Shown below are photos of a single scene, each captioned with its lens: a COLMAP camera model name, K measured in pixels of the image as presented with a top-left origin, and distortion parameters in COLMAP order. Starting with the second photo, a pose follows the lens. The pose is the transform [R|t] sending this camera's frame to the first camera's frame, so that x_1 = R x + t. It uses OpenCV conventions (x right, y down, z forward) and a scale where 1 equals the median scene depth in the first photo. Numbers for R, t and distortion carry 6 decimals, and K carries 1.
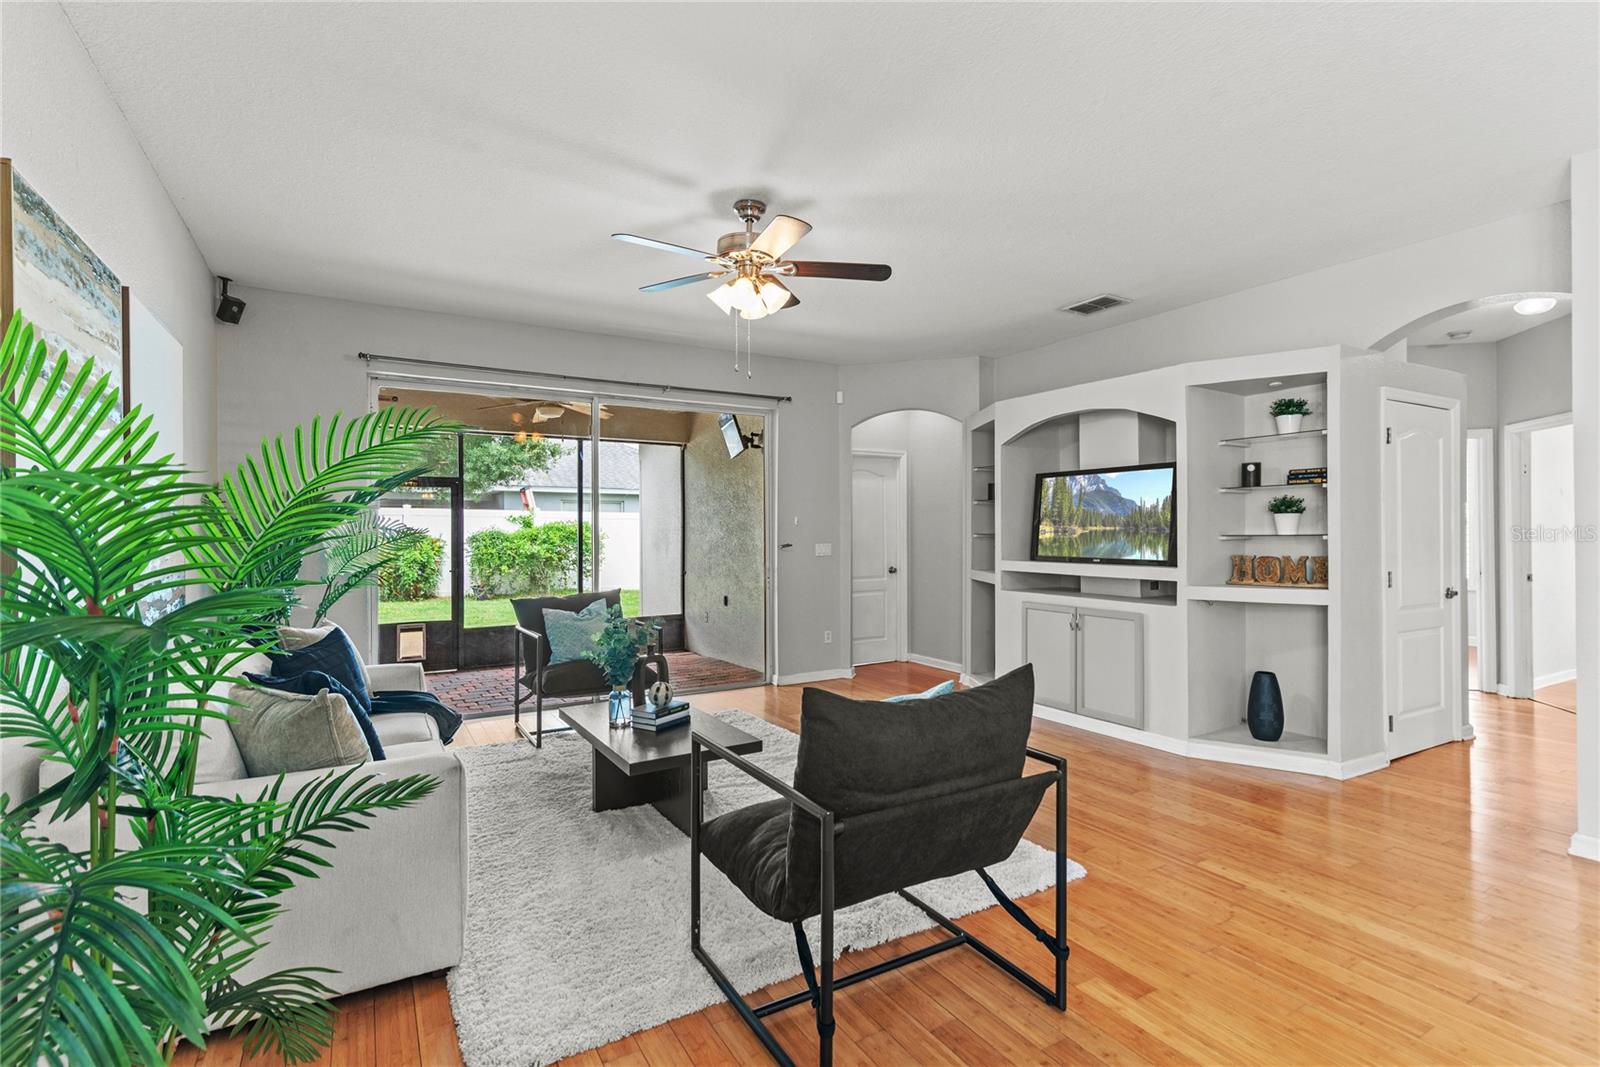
lens RADIAL K [[753.9, 0, 794.3], [0, 753.9, 531.1], [0, 0, 1]] dist [0.002600, 0.000088]
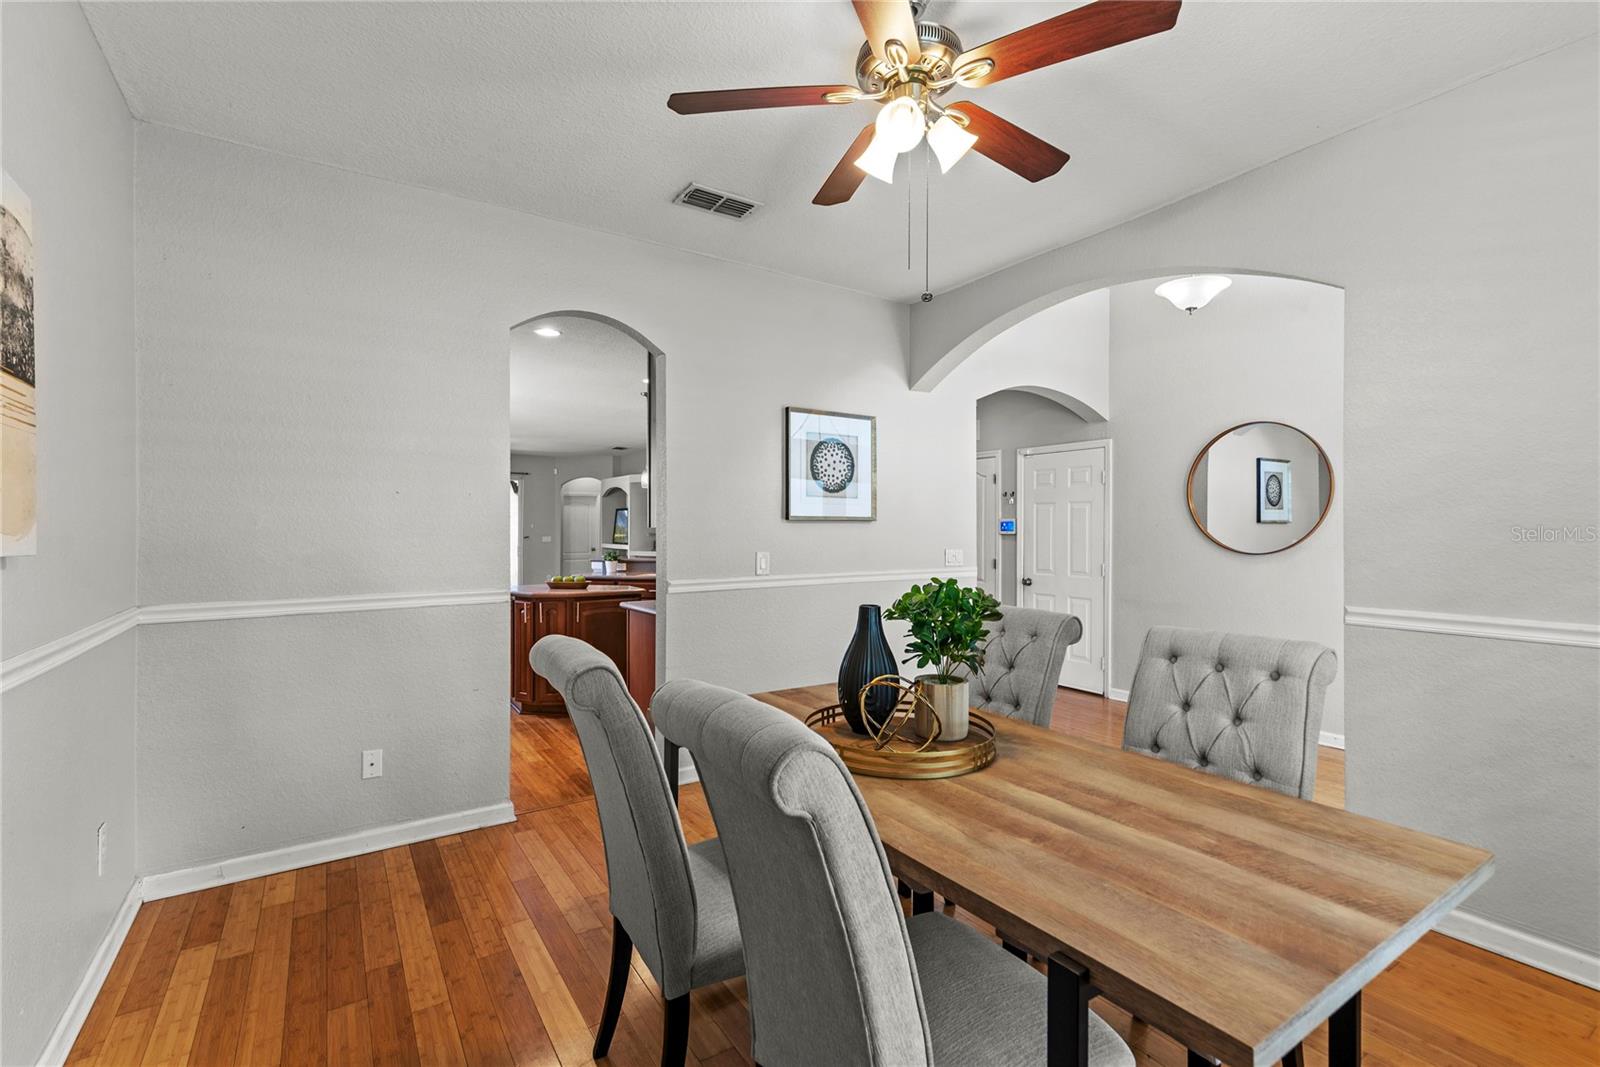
lens RADIAL K [[726.6, 0, 804.5], [0, 726.6, 532.5], [0, 0, 1]] dist [0.013682, 0.001010]
pose [[0.997886, 0.008480, 0.064440, 0.612167], [-0.008697, 0.999957, 0.003094, -0.008209], [-0.064411, -0.003648, 0.997917, -1.126106]]
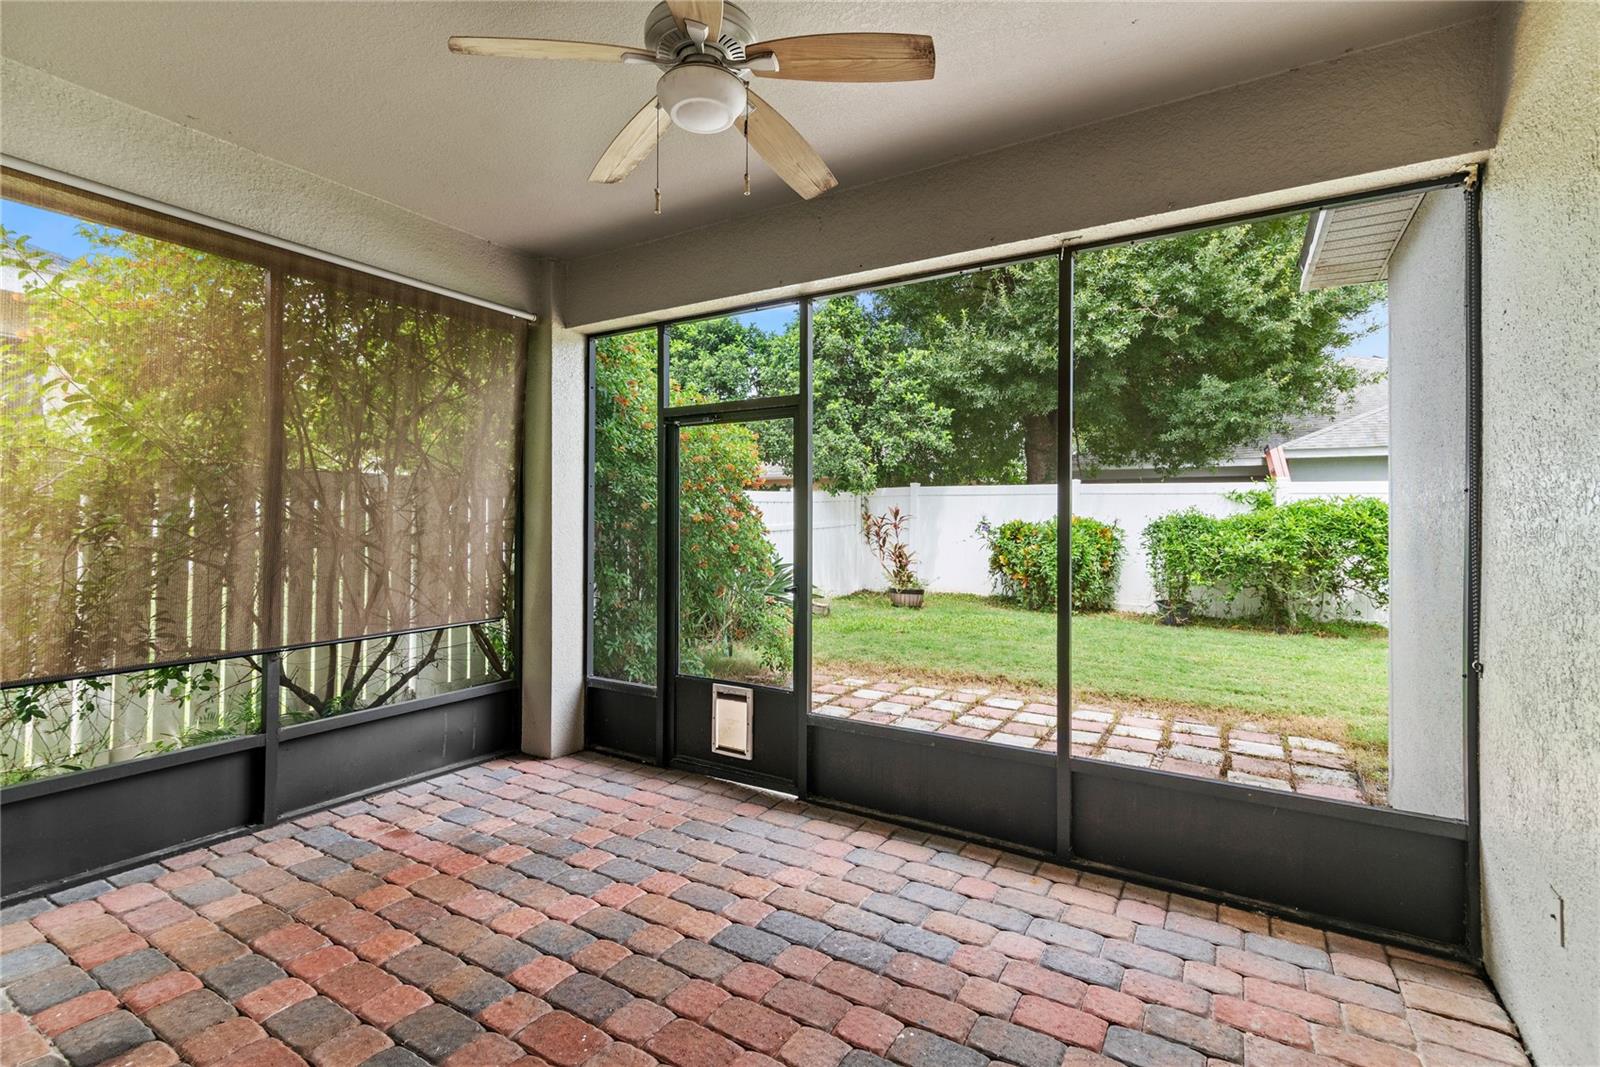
lens RADIAL K [[726.6, 0, 786.2], [0, 726.6, 522.4], [0, 0, 1]] dist [0.013682, 0.001010]
pose [[0.473631, 0.011609, -0.880647, -0.046217], [-0.007415, 0.999930, 0.009194, 0.004686], [0.880692, 0.002175, 0.473684, 0.854435]]
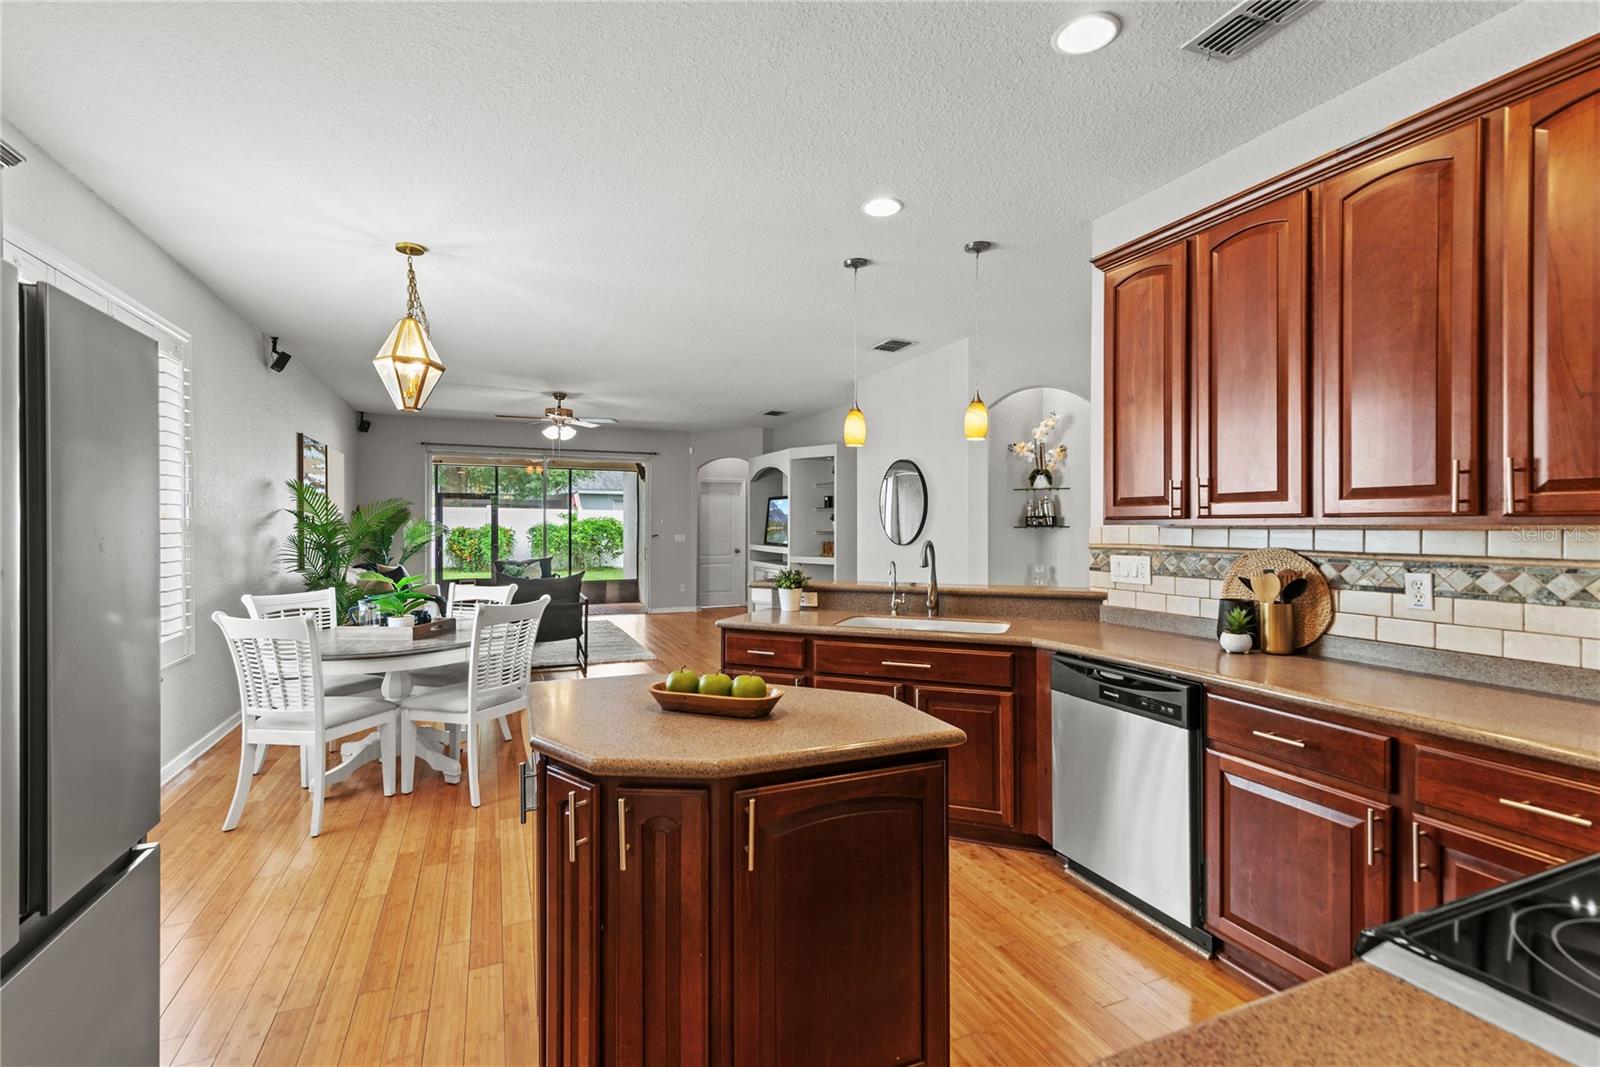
lens RADIAL K [[726.6, 0, 792.9], [0, 726.6, 523.8], [0, 0, 1]] dist [0.013682, 0.001010]
pose [[0.991685, 0.008196, -0.128425, 0.469860], [-0.008229, 0.999966, 0.000280, -0.009688], [0.128423, 0.000779, 0.991719, -0.581966]]
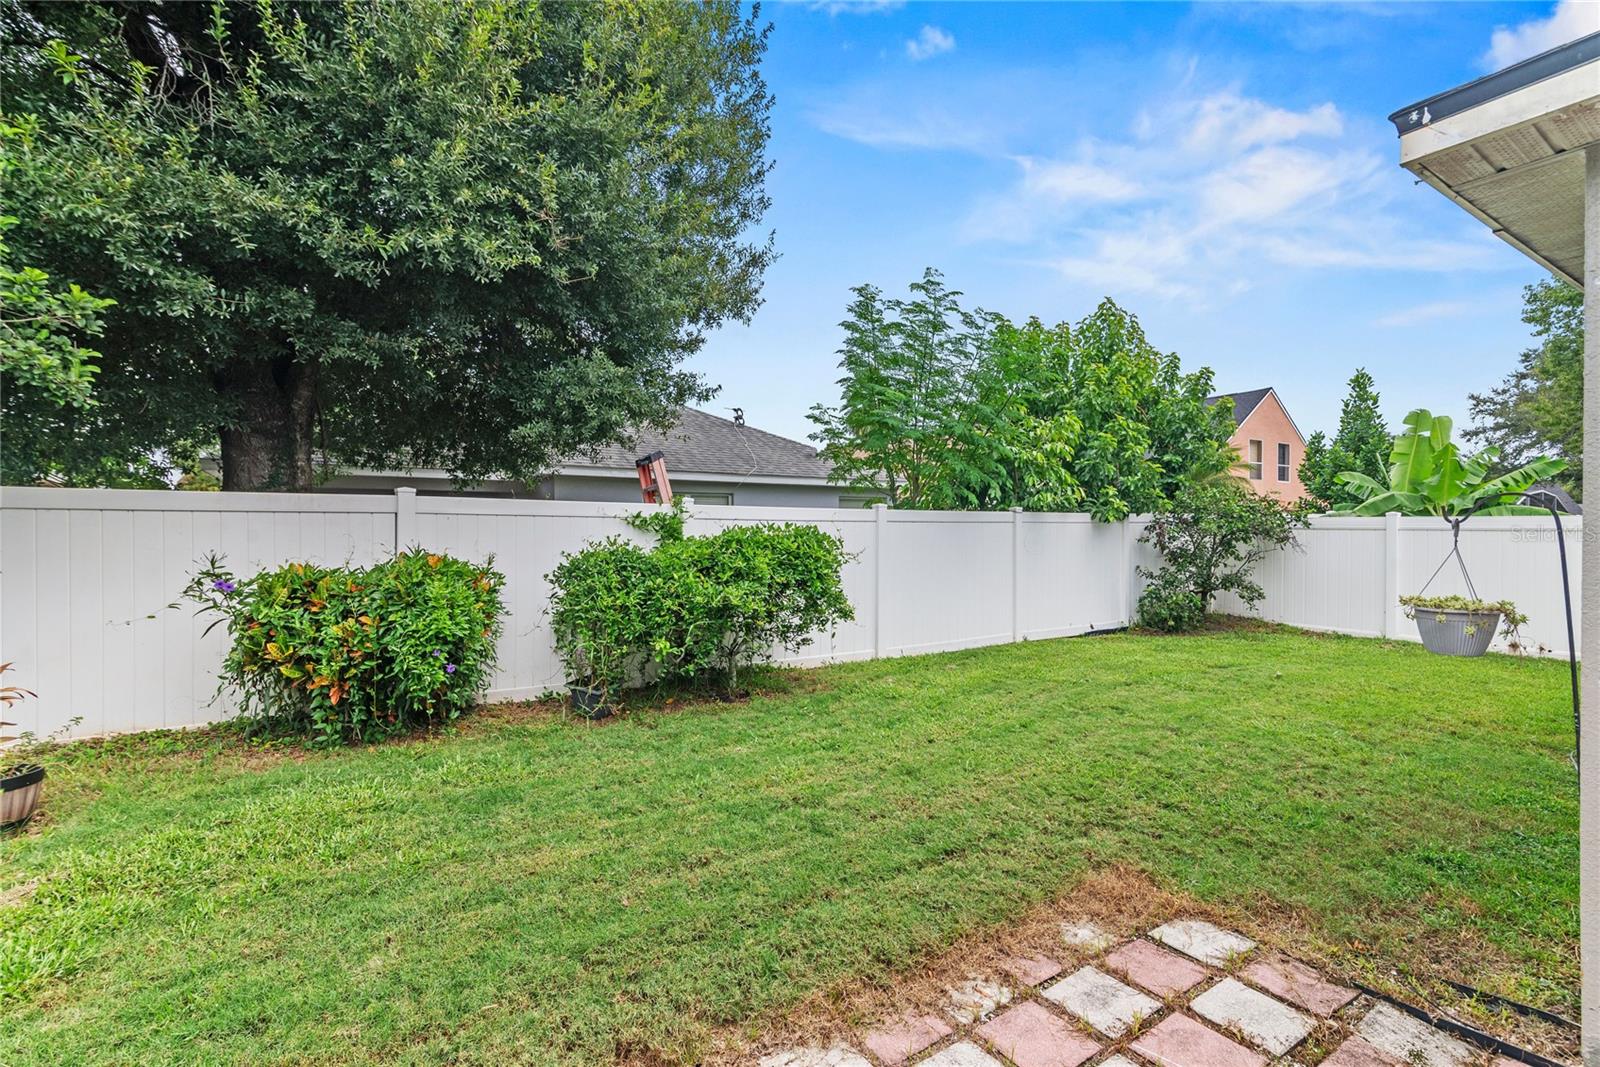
lens RADIAL K [[726.6, 0, 802.9], [0, 726.6, 543.5], [0, 0, 1]] dist [0.013682, 0.001010]
pose [[0.997873, -0.005103, 0.064993, -0.656859], [0.004148, 0.999882, 0.014823, -0.019188], [-0.065061, -0.014522, 0.997776, 1.200255]]
